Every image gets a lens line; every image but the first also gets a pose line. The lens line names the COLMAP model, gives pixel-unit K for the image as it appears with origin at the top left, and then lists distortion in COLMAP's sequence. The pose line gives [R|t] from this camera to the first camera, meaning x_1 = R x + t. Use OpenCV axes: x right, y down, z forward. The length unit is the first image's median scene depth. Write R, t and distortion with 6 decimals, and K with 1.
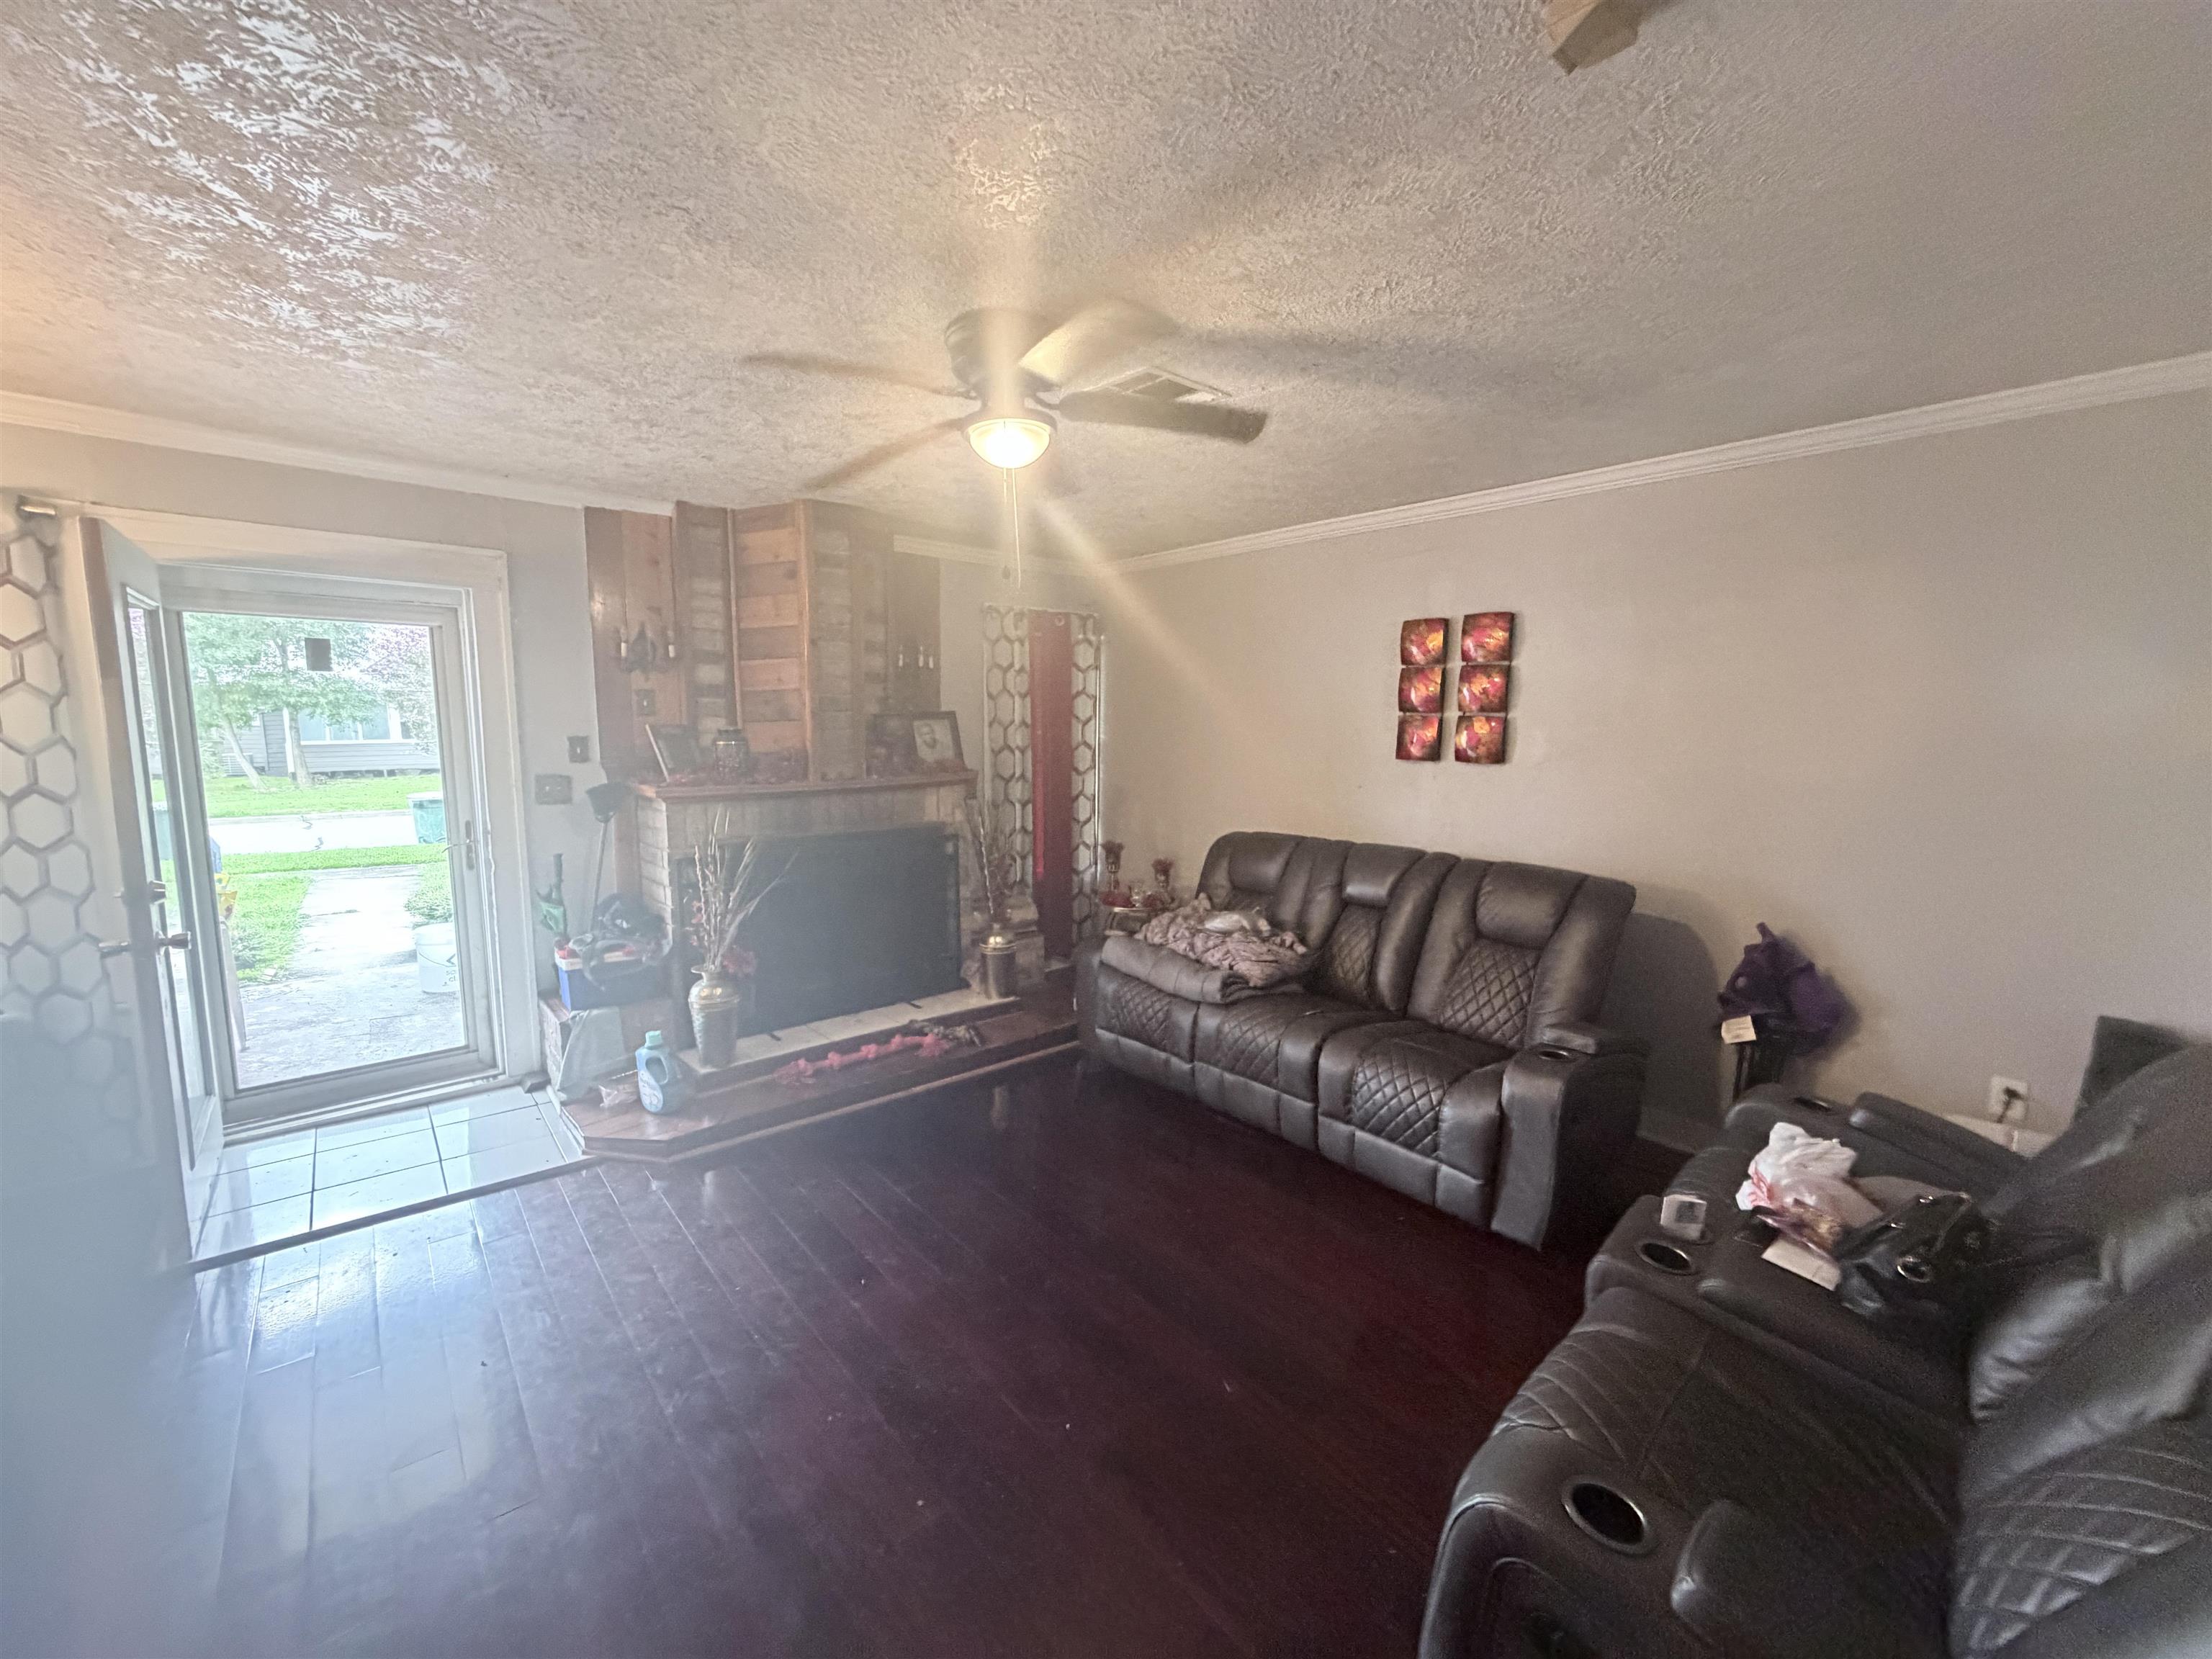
lens RADIAL K [[876.6, 0, 1106.0], [0, 876.6, 829.5], [0, 0, 1]] dist [0.001011, 0.000390]
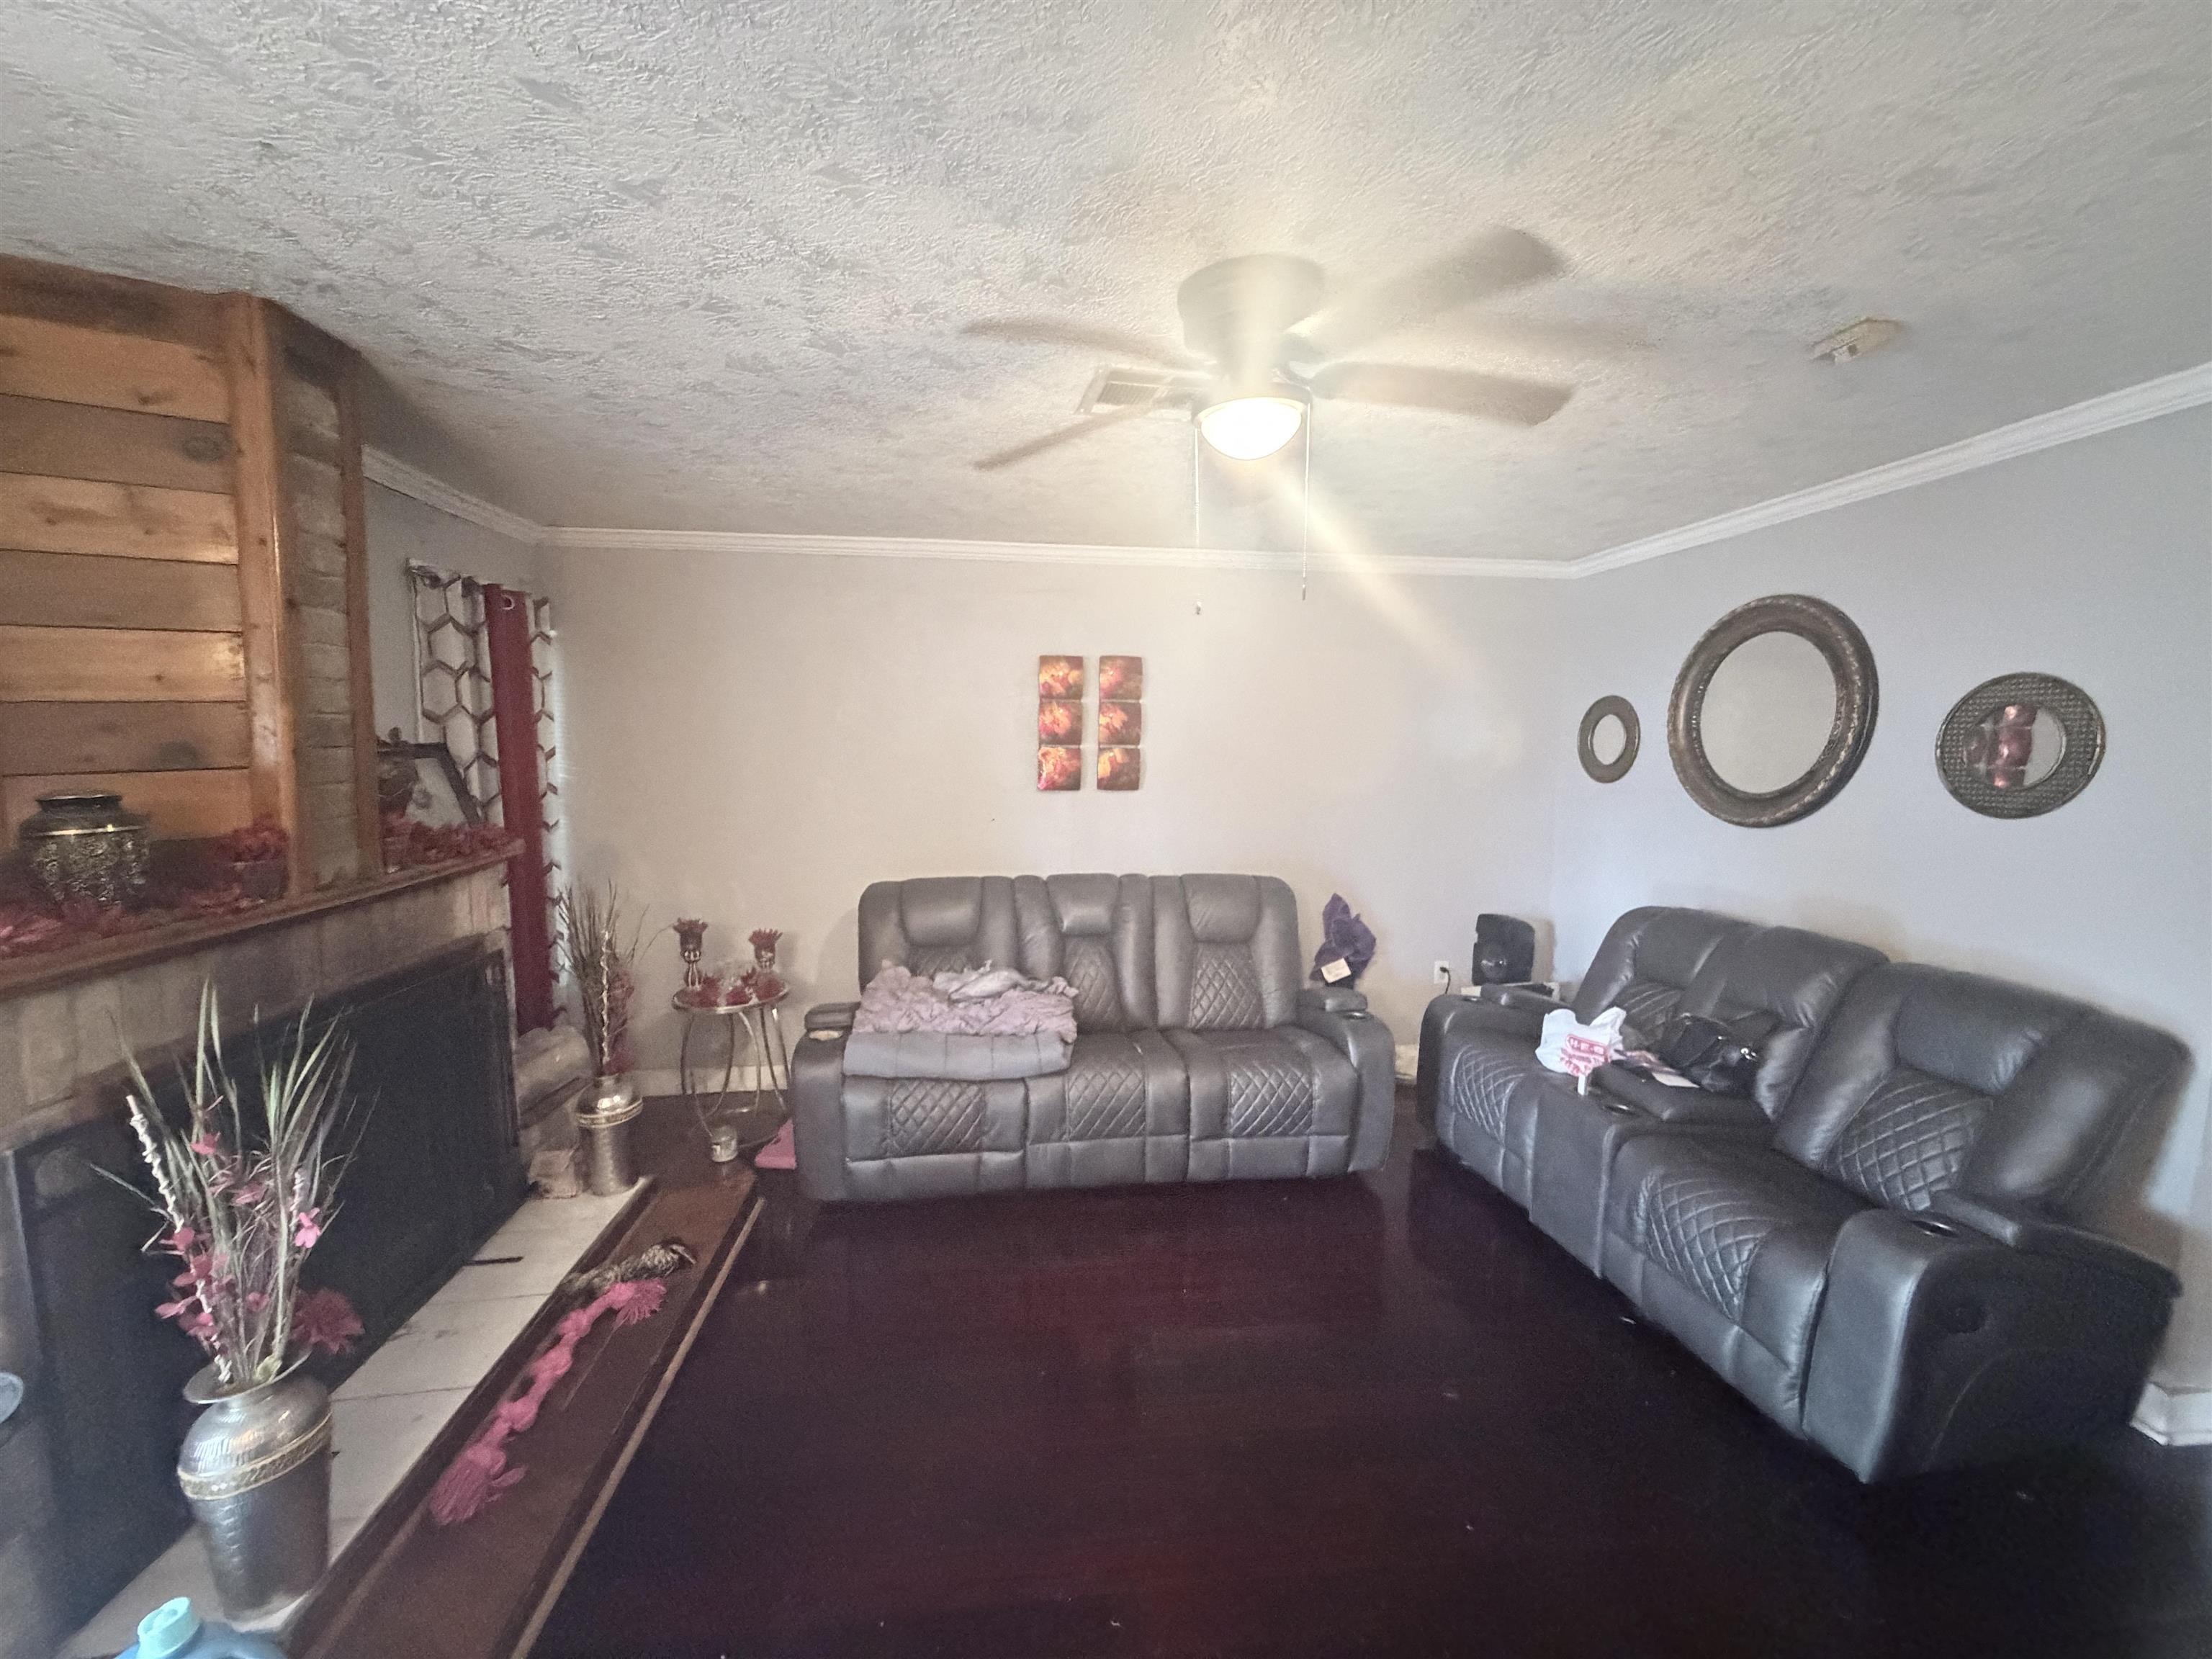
lens RADIAL K [[876.6, 0, 1106.0], [0, 876.6, 829.5], [0, 0, 1]] dist [0.001011, 0.000390]
pose [[0.568626, -0.086843, 0.817999, -0.507427], [0.100353, 0.994308, 0.035801, -0.068218], [-0.816452, 0.061731, 0.574104, 0.389625]]
